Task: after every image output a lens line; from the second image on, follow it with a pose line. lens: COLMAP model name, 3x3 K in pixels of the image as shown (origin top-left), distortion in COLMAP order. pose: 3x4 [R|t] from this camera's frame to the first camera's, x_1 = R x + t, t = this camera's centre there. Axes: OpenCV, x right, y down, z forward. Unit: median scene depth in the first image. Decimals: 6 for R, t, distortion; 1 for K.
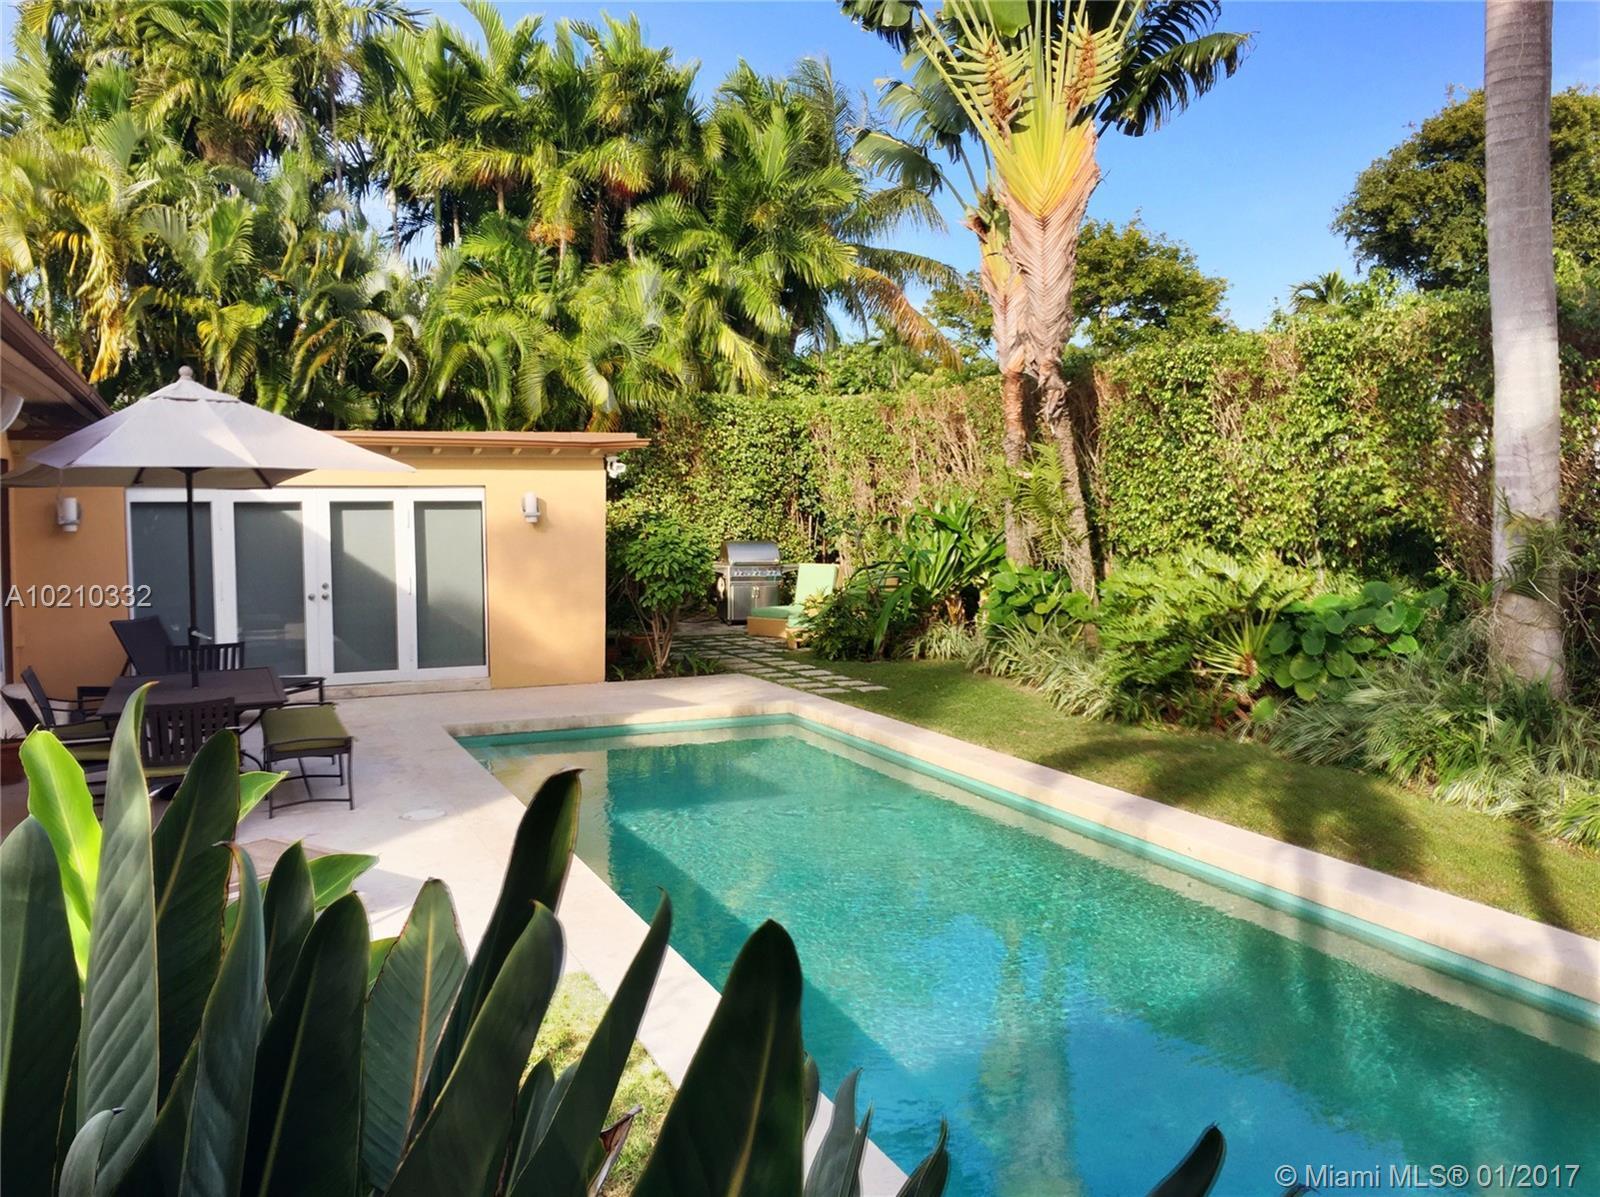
lens RADIAL K [[1383.4, 0, 825.9], [0, 1383.4, 578.5], [0, 0, 1]] dist [0.083151, -0.091273]
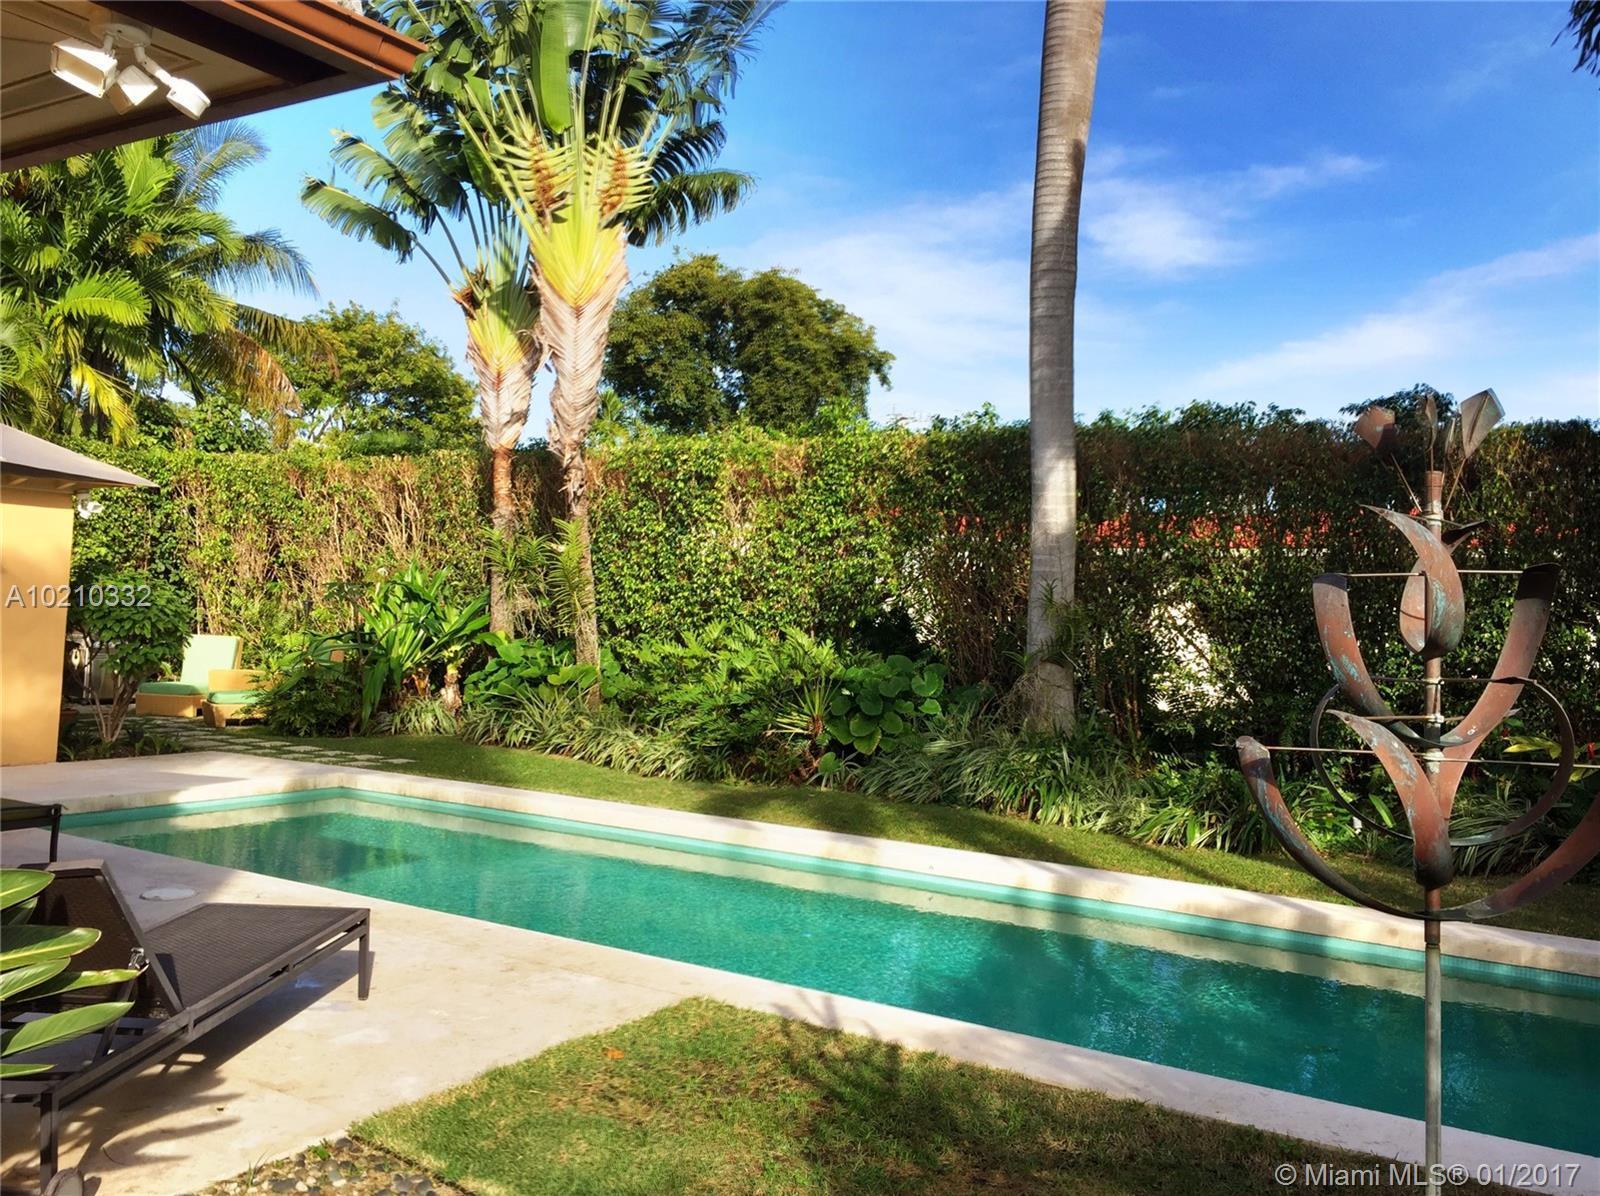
lens RADIAL K [[1383.4, 0, 805.2], [0, 1383.4, 579.3], [0, 0, 1]] dist [0.083151, -0.091273]
pose [[0.828339, 0.055421, 0.557479, -0.267529], [-0.014738, 0.996906, -0.077206, 0.024179], [-0.560033, 0.055737, 0.826593, 0.045716]]
